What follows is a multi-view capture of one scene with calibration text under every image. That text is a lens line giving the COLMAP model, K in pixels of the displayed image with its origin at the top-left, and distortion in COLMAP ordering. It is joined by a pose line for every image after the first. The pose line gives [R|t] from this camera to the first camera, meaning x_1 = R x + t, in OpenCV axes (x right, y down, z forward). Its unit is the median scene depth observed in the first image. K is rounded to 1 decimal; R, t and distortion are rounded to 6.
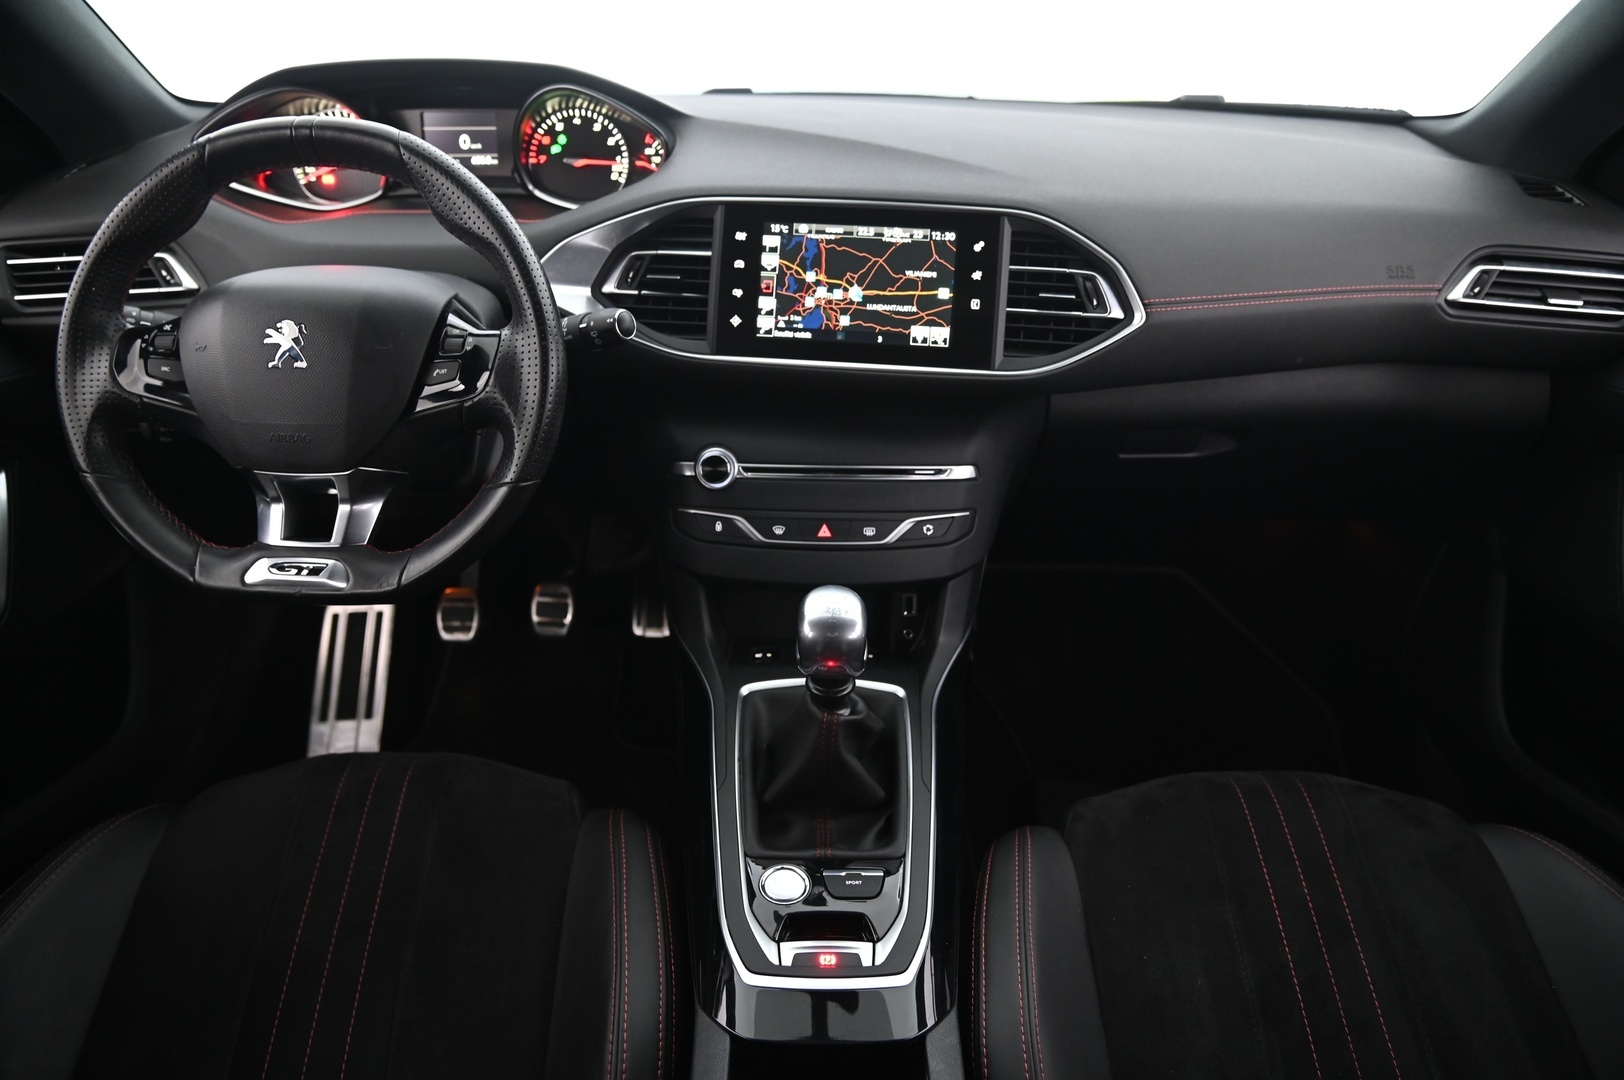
lens RADIAL K [[1100.3, 0, 803.3], [0, 1100.3, 542.0], [0, 0, 1]] dist [-0.110521, 0.053442]
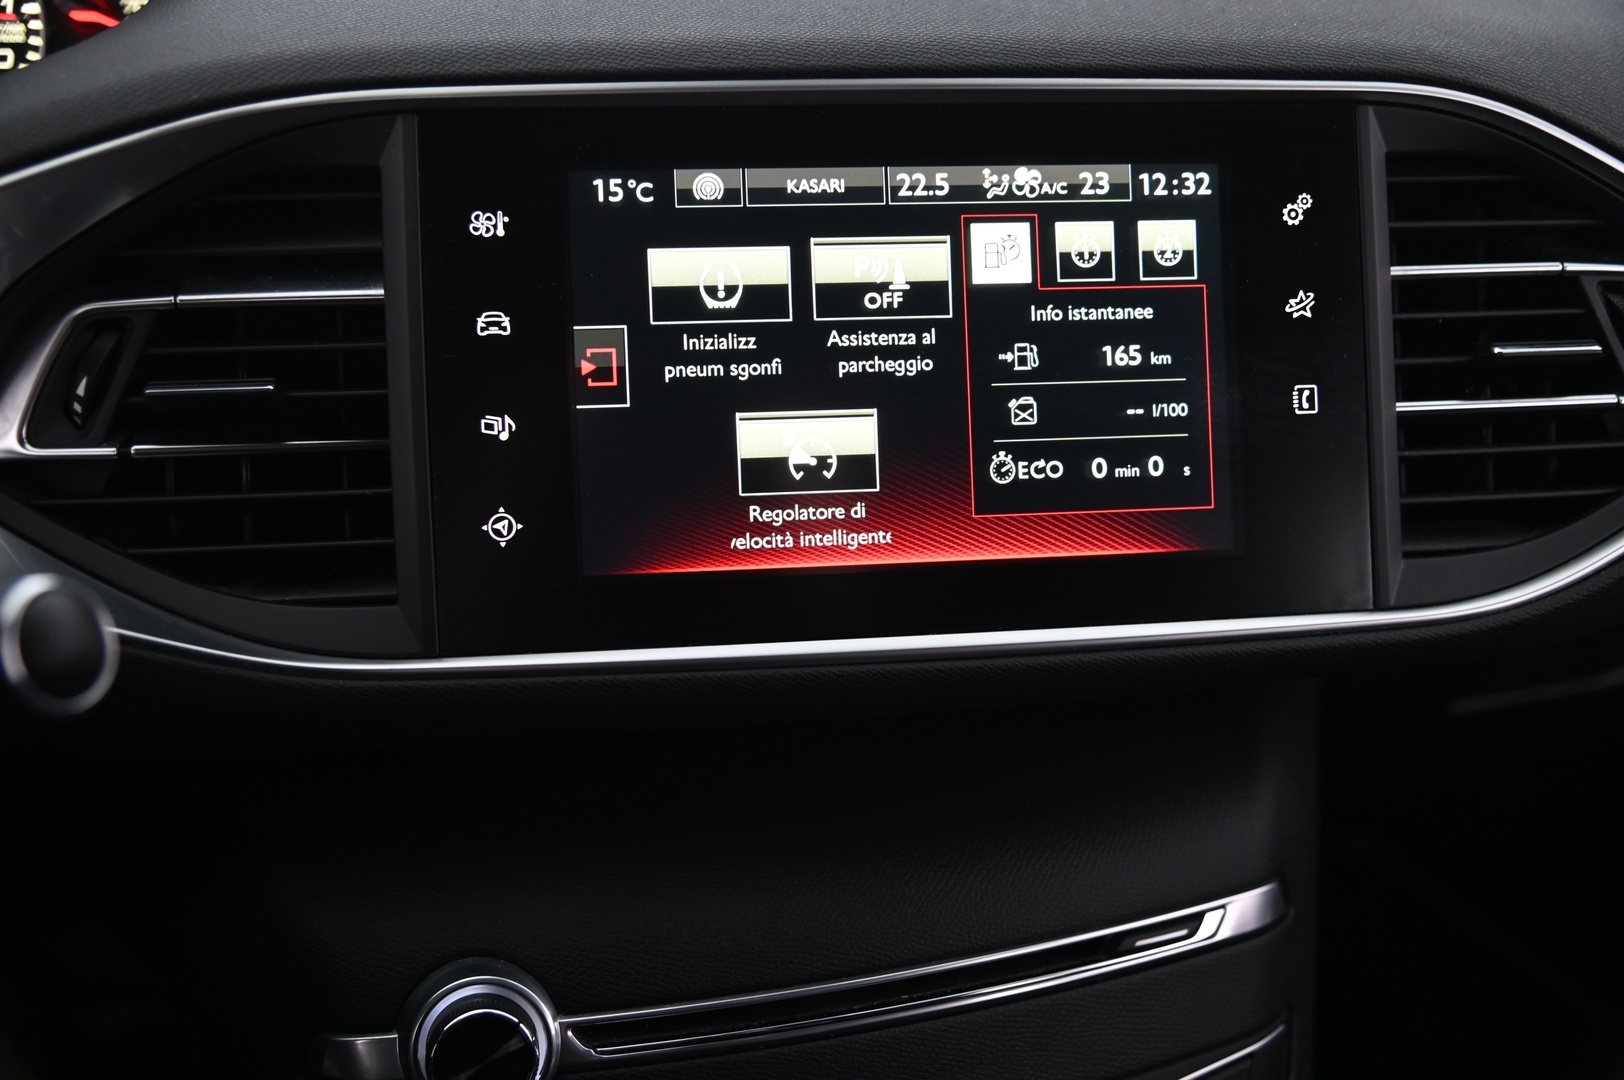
lens RADIAL K [[1560.0, 0, 811.9], [0, 1560.0, 547.6], [0, 0, 1]] dist [0.003922, 0.000000]
pose [[0.964626, -0.108211, 0.240391, -0.082230], [0.123210, 0.991208, -0.048219, -0.168155], [-0.233059, 0.076132, 0.969478, 0.596663]]
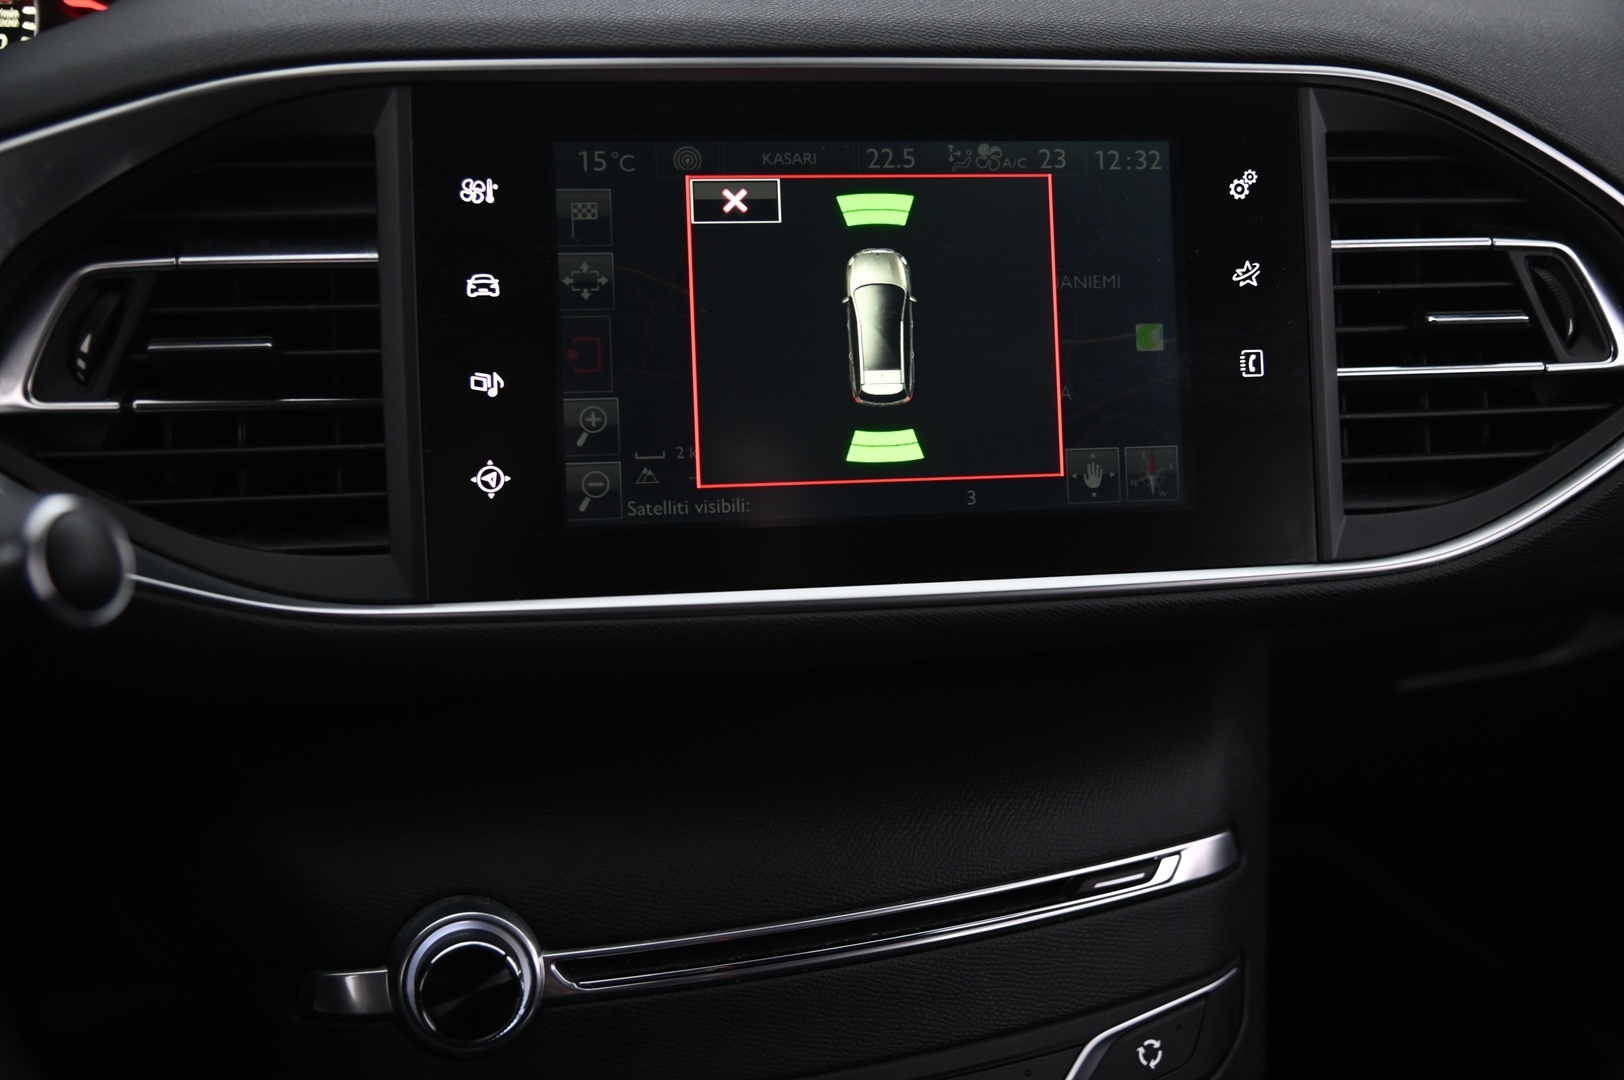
lens RADIAL K [[1560.0, 0, 815.8], [0, 1560.0, 545.8], [0, 0, 1]] dist [0.003922, 0.000000]
pose [[0.958160, -0.103942, 0.266693, -0.091986], [0.125130, 0.990095, -0.063675, -0.147231], [-0.257433, 0.094383, 0.961676, 0.579031]]
